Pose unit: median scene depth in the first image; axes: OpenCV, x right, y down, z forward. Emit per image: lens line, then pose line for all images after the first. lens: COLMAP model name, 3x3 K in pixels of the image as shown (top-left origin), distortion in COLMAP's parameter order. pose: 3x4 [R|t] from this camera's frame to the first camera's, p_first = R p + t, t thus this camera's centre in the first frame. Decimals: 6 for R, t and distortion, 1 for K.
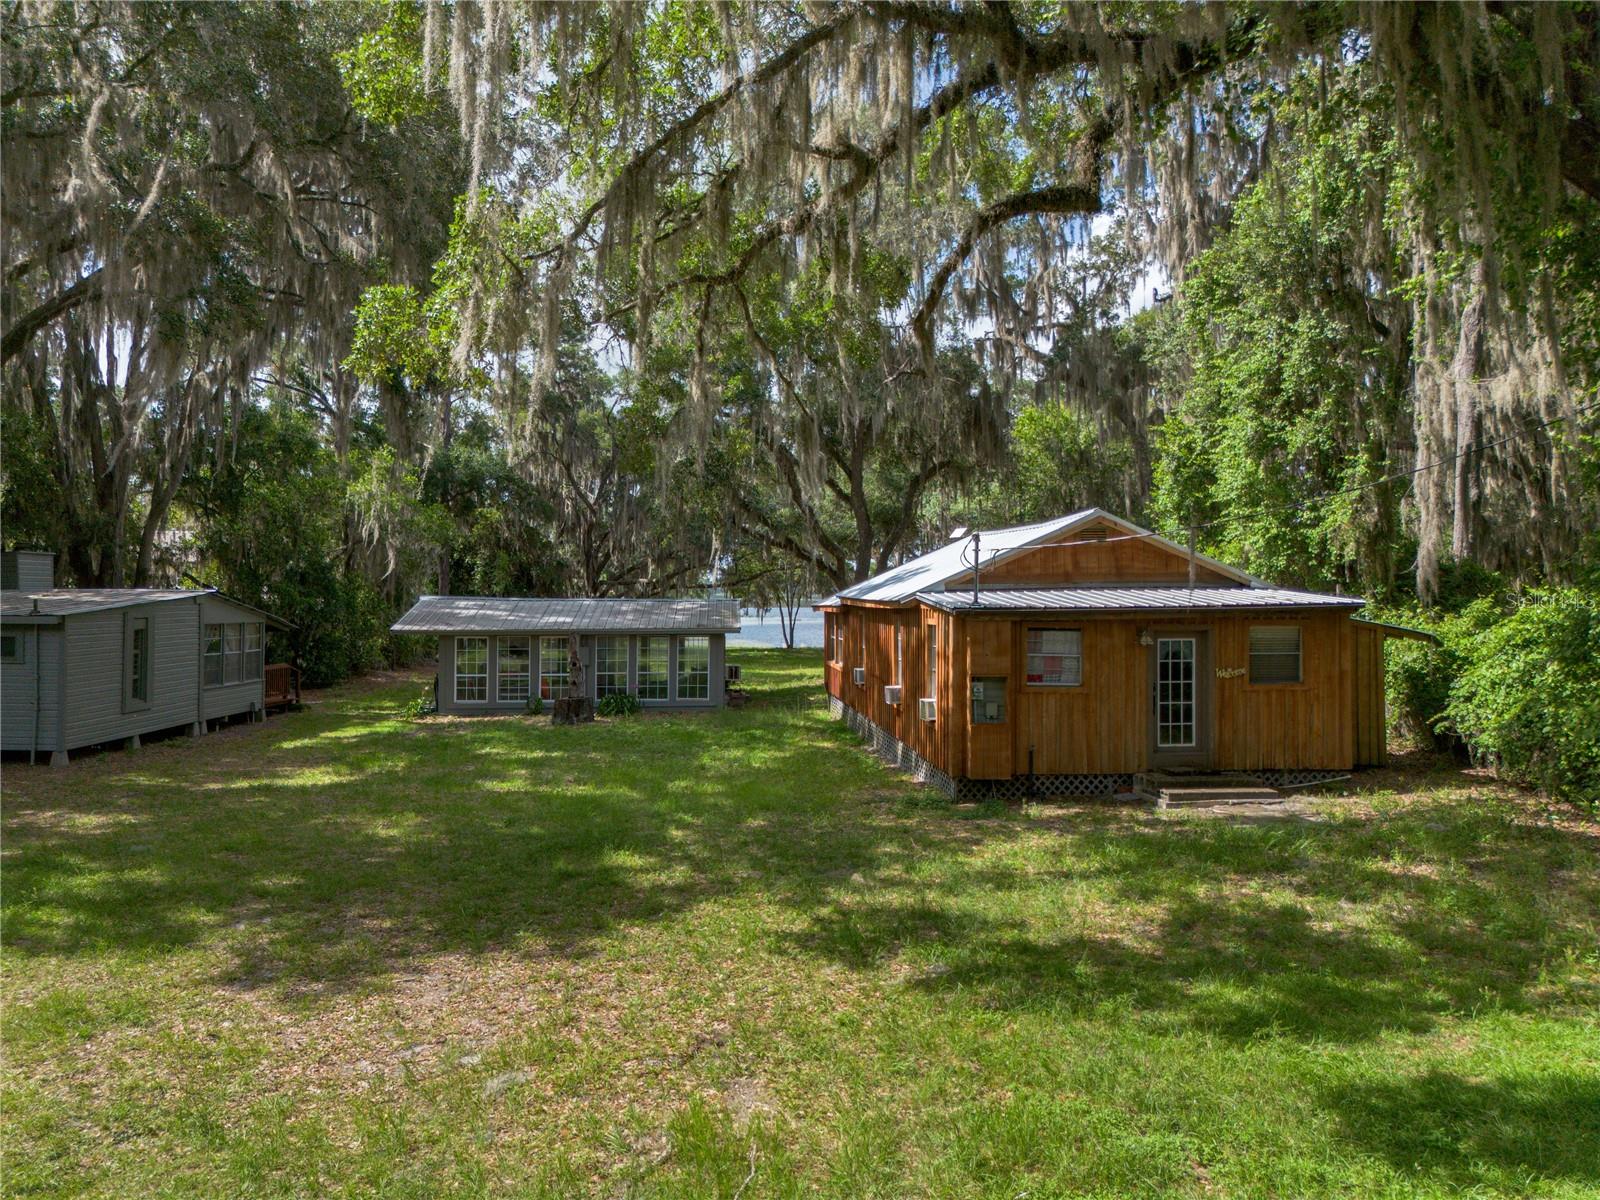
lens RADIAL K [[1130.6, 0, 799.7], [0, 1130.6, 594.0], [0, 0, 1]] dist [0.066917, -0.064715]
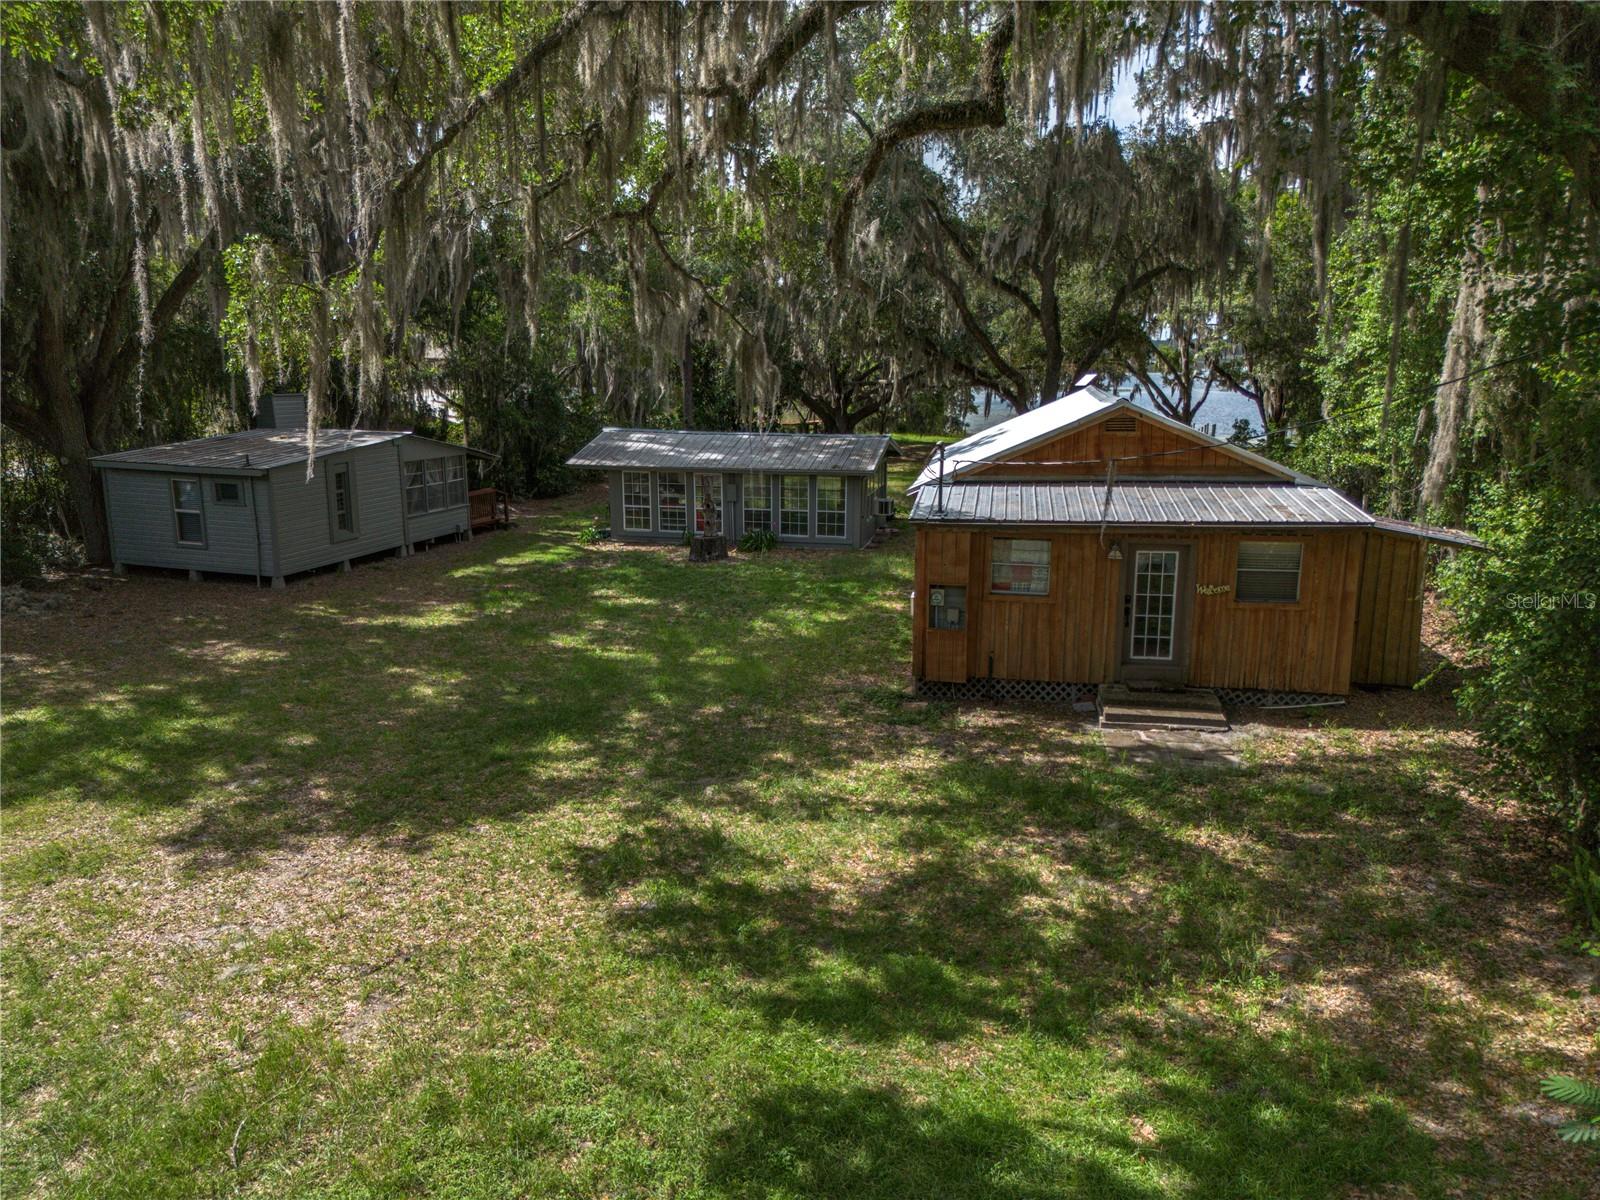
lens RADIAL K [[1130.6, 0, 799.7], [0, 1130.6, 594.0], [0, 0, 1]] dist [0.066917, -0.064715]
pose [[0.957347, 0.057263, -0.283211, 0.321107], [0.001958, 0.978857, 0.204537, -0.125016], [0.288935, -0.196367, 0.936993, 0.002125]]
